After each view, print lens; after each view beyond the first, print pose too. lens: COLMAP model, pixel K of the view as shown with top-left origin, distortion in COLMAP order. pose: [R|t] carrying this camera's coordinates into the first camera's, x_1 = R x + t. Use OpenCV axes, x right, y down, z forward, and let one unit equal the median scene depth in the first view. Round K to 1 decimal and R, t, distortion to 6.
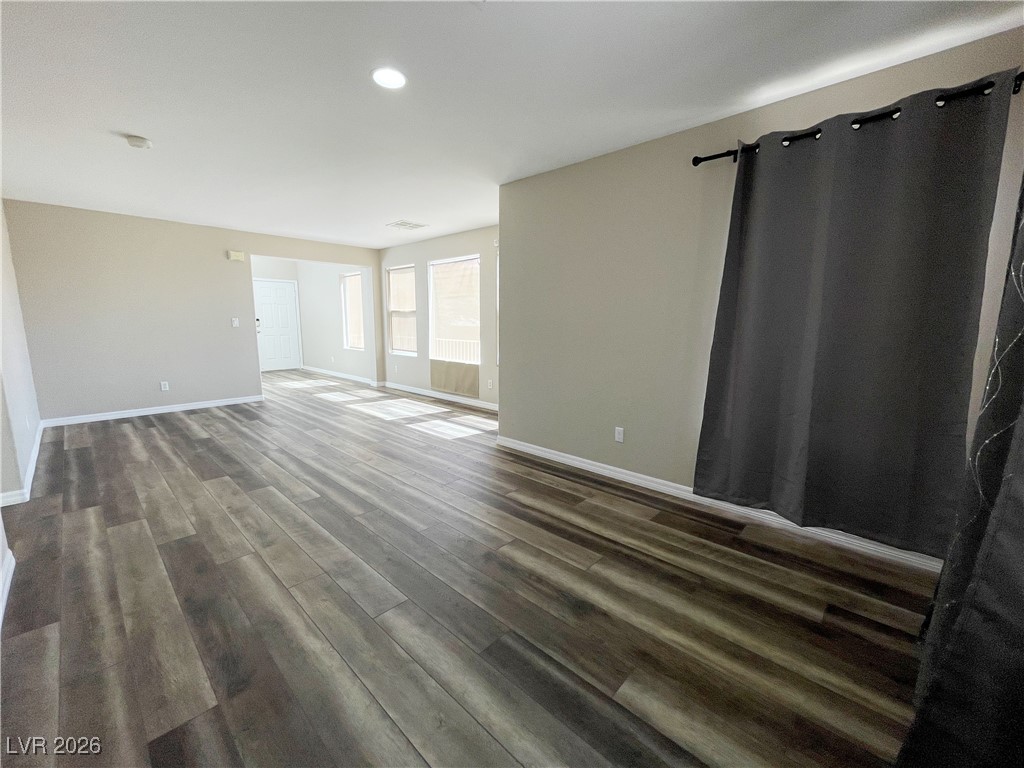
lens RADIAL K [[420.1, 0, 506.3], [0, 420.1, 385.5], [0, 0, 1]] dist [-0.001053, 0.001017]
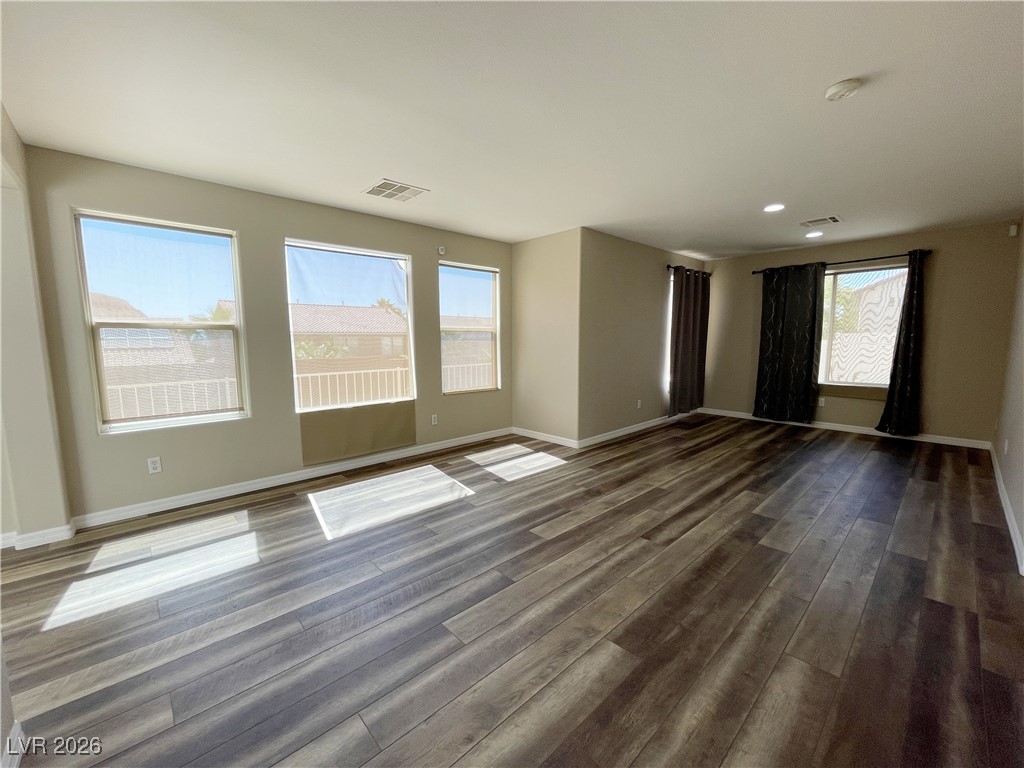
lens RADIAL K [[420.1, 0, 506.3], [0, 420.1, 385.5], [0, 0, 1]] dist [-0.001053, 0.001017]
pose [[0.049596, -0.120985, 0.991415, -1.235245], [0.160592, 0.980687, 0.111642, -0.202759], [-0.985774, 0.153676, 0.068068, 1.182313]]
